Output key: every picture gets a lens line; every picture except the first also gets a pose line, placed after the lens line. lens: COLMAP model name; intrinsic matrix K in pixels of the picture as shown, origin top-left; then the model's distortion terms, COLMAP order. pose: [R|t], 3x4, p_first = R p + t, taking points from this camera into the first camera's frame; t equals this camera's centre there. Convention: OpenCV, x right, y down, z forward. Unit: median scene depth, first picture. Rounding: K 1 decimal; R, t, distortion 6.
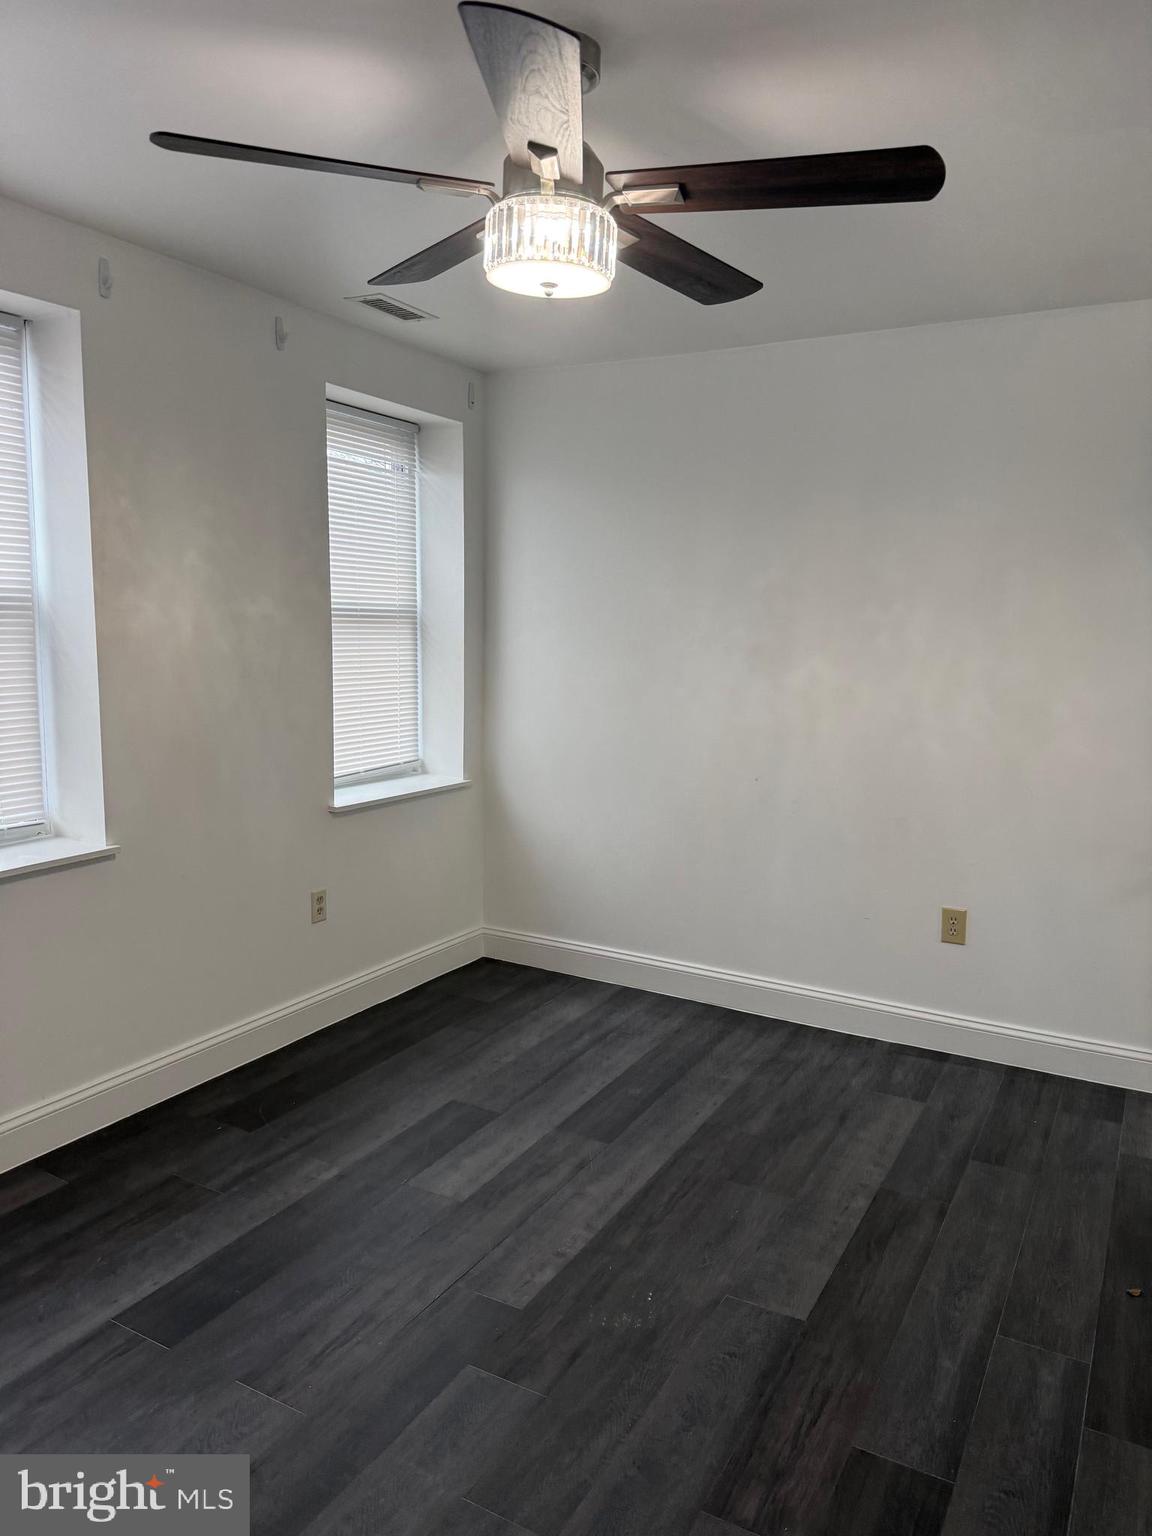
lens RADIAL K [[1074.0, 0, 578.1], [0, 1074.0, 772.6], [0, 0, 1]] dist [0.103944, -0.121946]
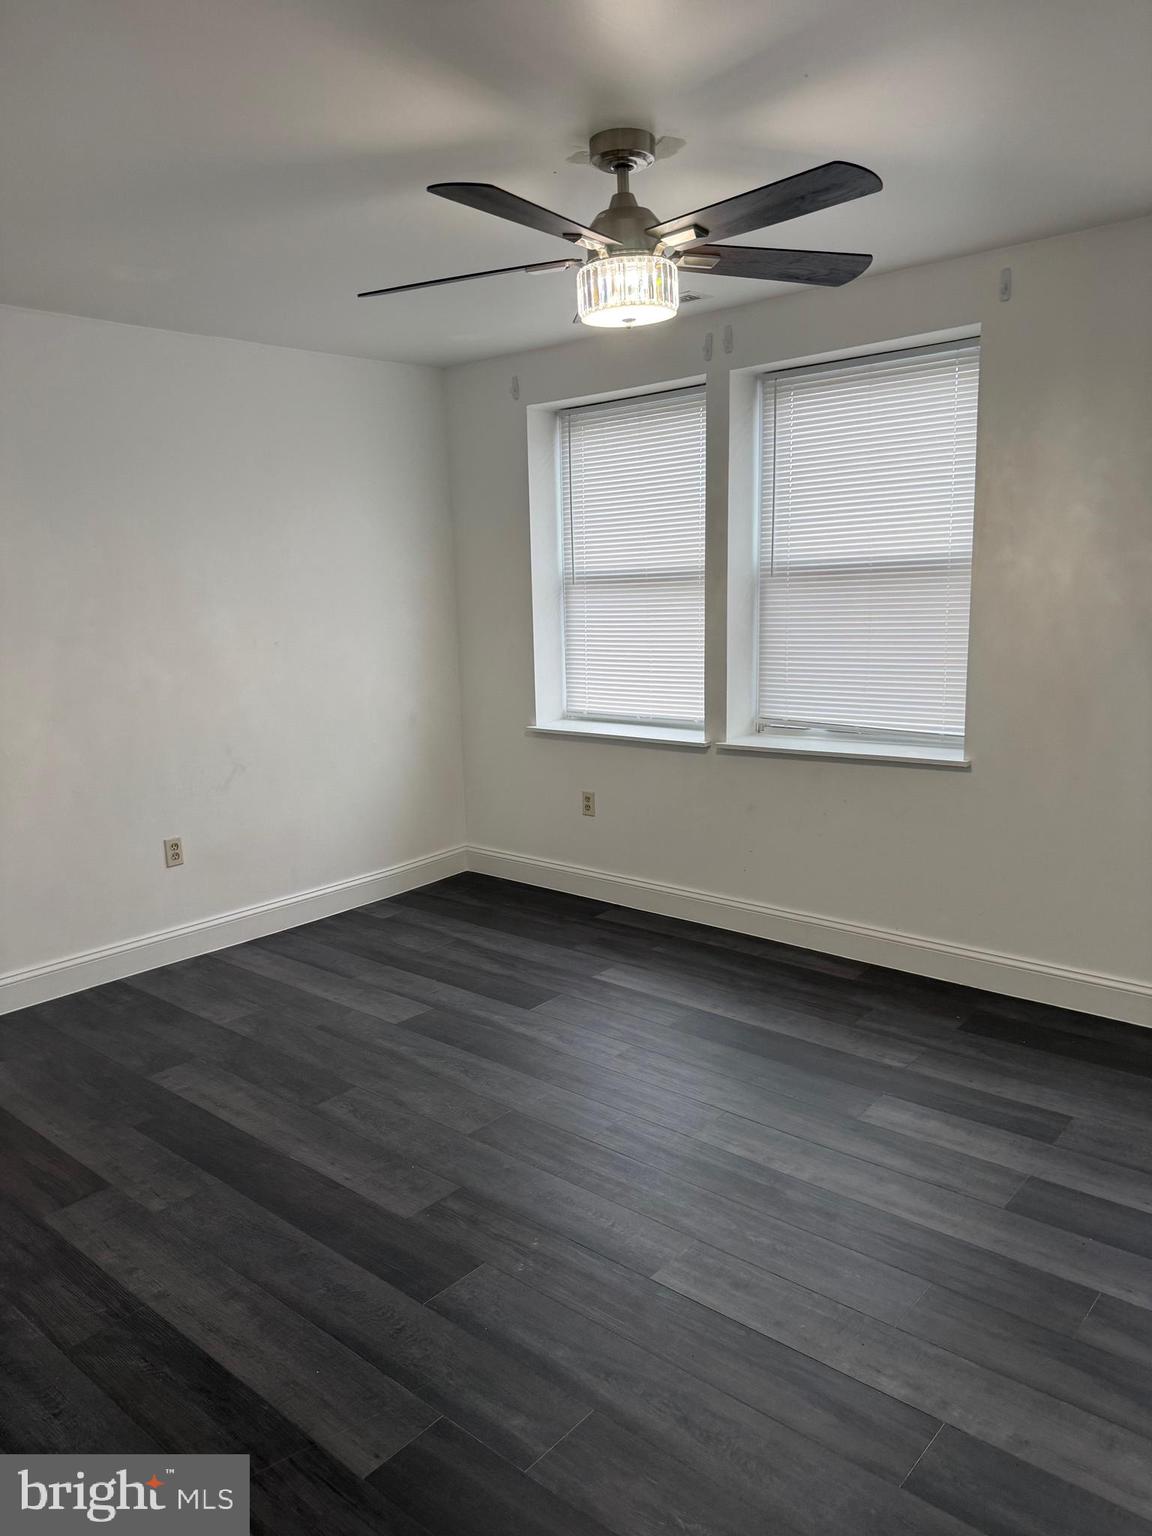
lens RADIAL K [[1076.6, 0, 576.0], [0, 1076.6, 768.0], [0, 0, 1]] dist [0.003892, 0.001002]
pose [[-0.196583, 0.151974, -0.968638, 0.919128], [-0.117336, 0.977169, 0.177125, -0.095478], [0.973441, 0.148475, -0.174262, 0.871409]]
